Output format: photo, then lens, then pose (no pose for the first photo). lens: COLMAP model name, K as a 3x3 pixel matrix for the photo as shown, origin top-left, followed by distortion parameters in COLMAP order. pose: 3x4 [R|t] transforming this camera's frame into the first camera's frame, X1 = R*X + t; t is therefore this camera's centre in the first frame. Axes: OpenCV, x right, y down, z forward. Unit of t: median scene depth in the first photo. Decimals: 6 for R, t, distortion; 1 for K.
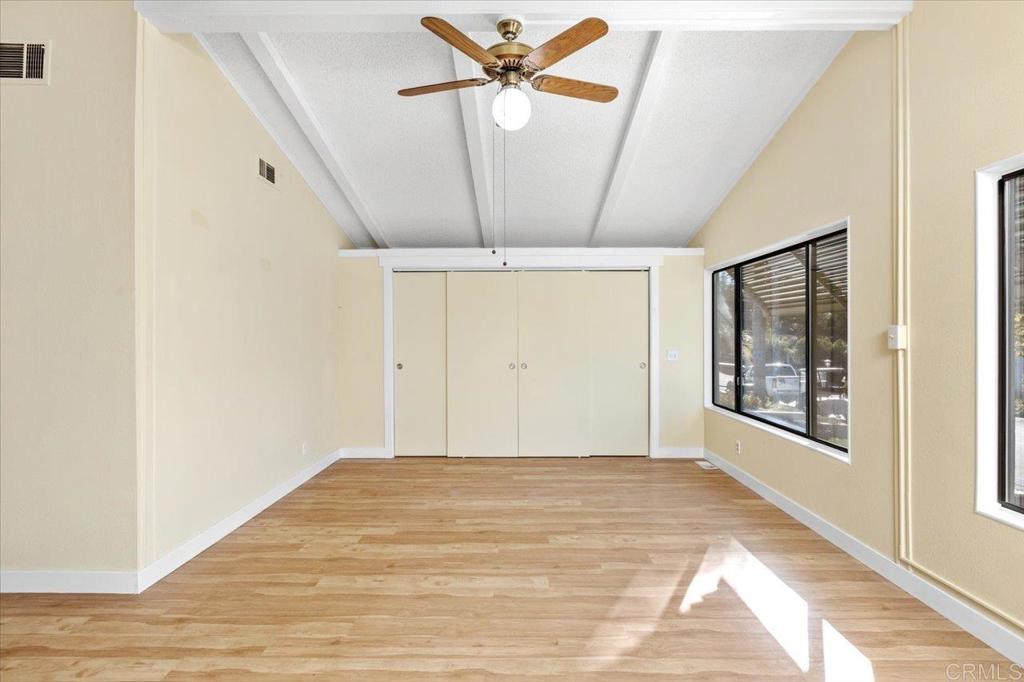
lens RADIAL K [[512.2, 0, 516.0], [0, 512.2, 337.2], [0, 0, 1]] dist [-0.002553, -0.000086]
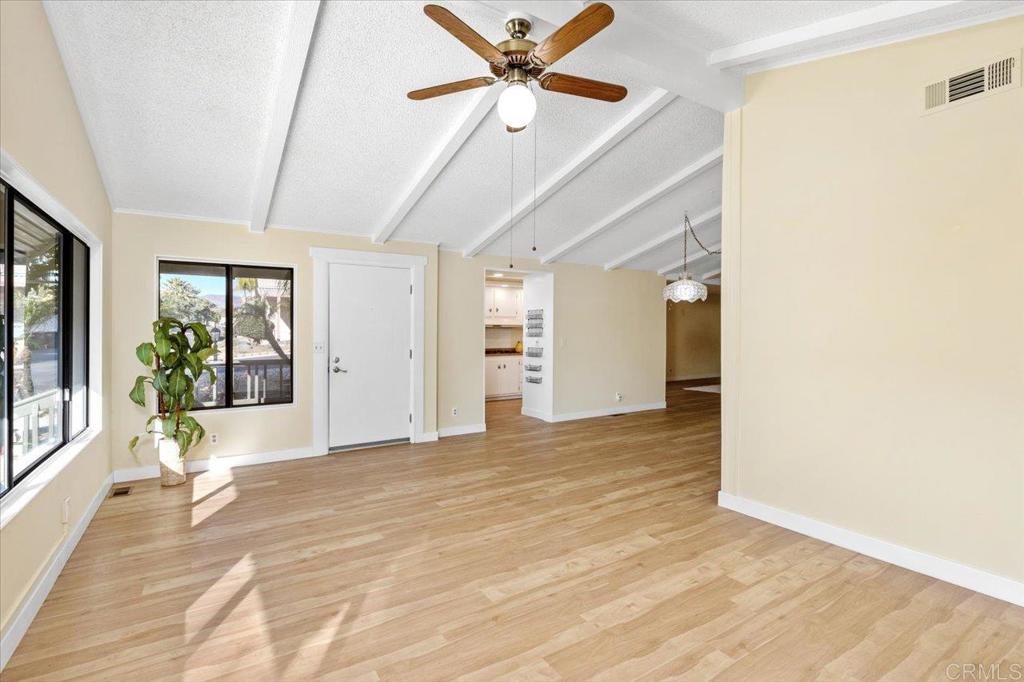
lens RADIAL K [[512.2, 0, 516.0], [0, 512.2, 337.2], [0, 0, 1]] dist [-0.002553, -0.000086]
pose [[-0.845912, 0.006289, -0.533286, 0.423412], [0.002394, 0.999965, 0.007994, 0.001672], [0.533318, 0.005485, -0.845897, 1.507242]]
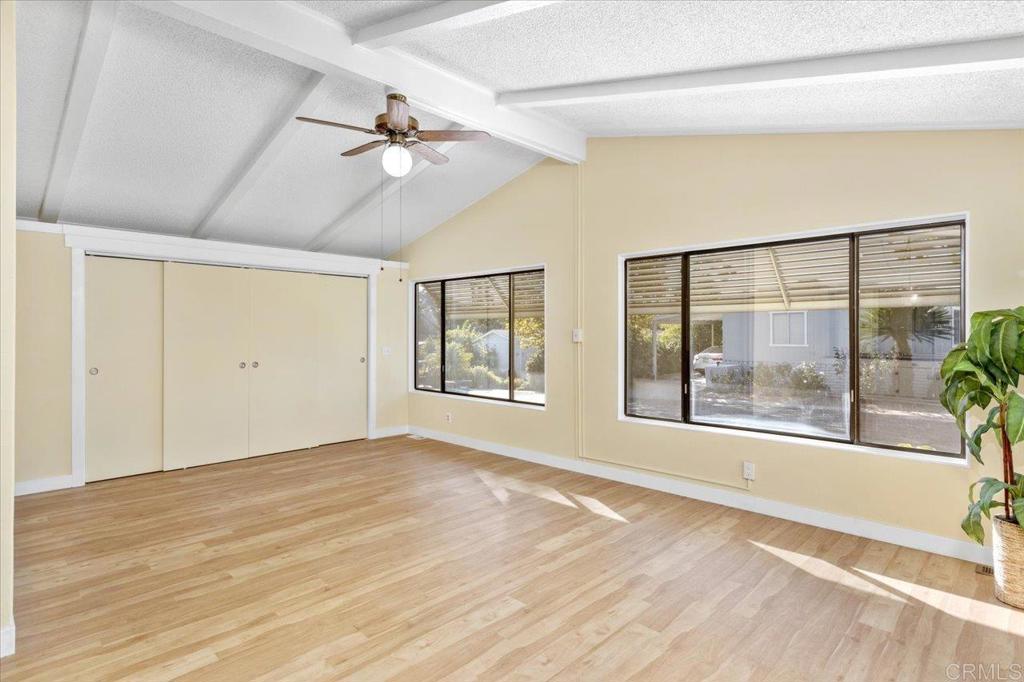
lens RADIAL K [[523.7, 0, 525.4], [0, 523.7, 330.1], [0, 0, 1]] dist [-0.000747, -0.000667]
pose [[0.689752, 0.004789, 0.724030, -0.609320], [0.001125, 0.999970, -0.007686, -0.003368], [-0.724045, 0.006116, 0.689725, -0.128023]]
